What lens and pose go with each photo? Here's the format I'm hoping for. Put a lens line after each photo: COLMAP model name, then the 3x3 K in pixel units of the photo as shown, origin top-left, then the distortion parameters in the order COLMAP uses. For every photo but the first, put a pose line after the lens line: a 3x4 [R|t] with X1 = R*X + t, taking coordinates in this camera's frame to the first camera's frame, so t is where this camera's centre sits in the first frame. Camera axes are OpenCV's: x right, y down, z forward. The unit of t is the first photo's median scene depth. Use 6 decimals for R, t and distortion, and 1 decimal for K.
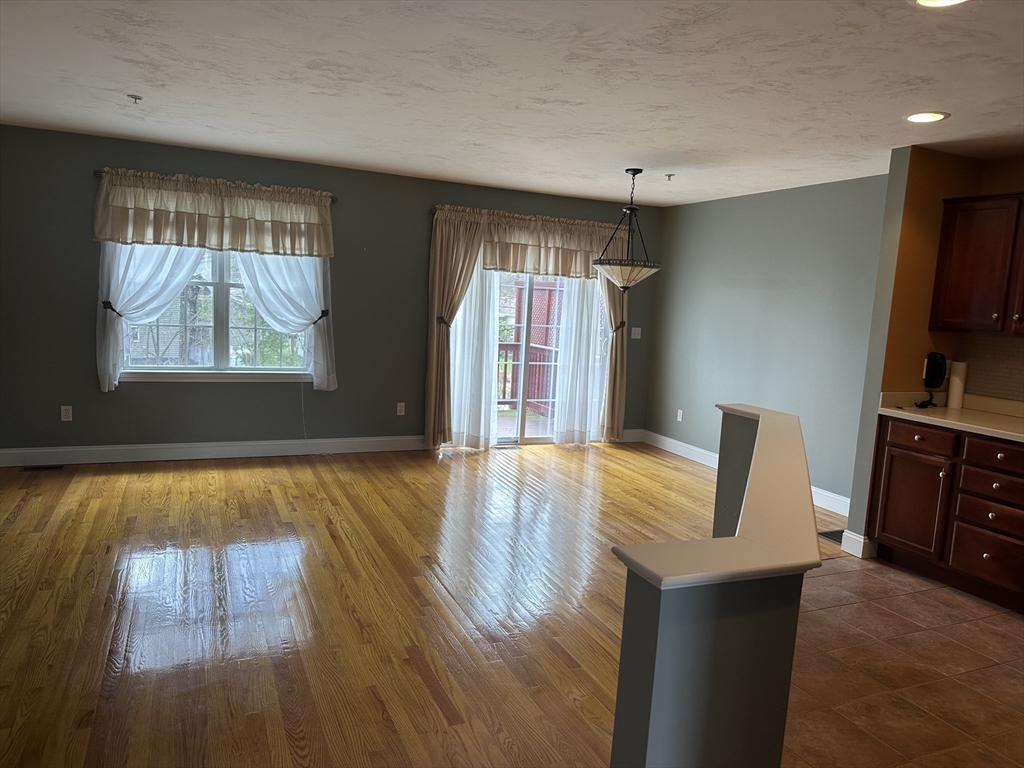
lens RADIAL K [[716.4, 0, 516.9], [0, 716.4, 390.4], [0, 0, 1]] dist [0.048466, -0.058076]
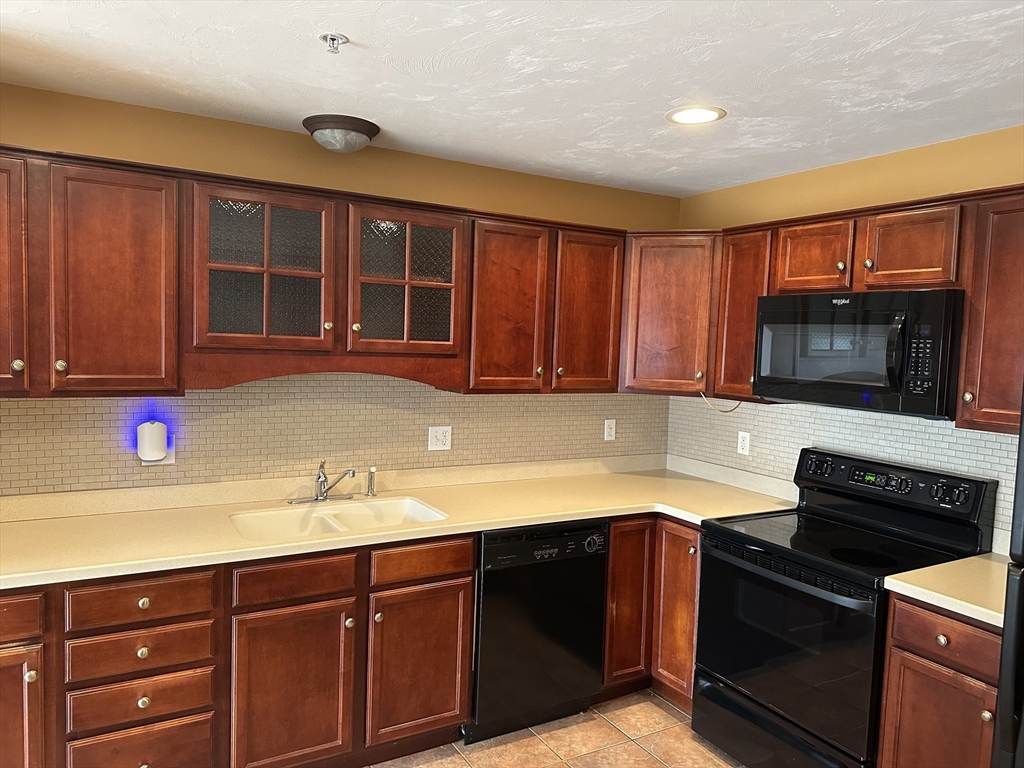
lens RADIAL K [[716.4, 0, 496.1], [0, 716.4, 382.9], [0, 0, 1]] dist [0.048466, -0.058076]
pose [[-0.089621, -0.122490, 0.988415, 0.042147], [0.091302, 0.987220, 0.130620, -0.078967], [-0.991782, 0.101950, -0.077292, 0.418350]]
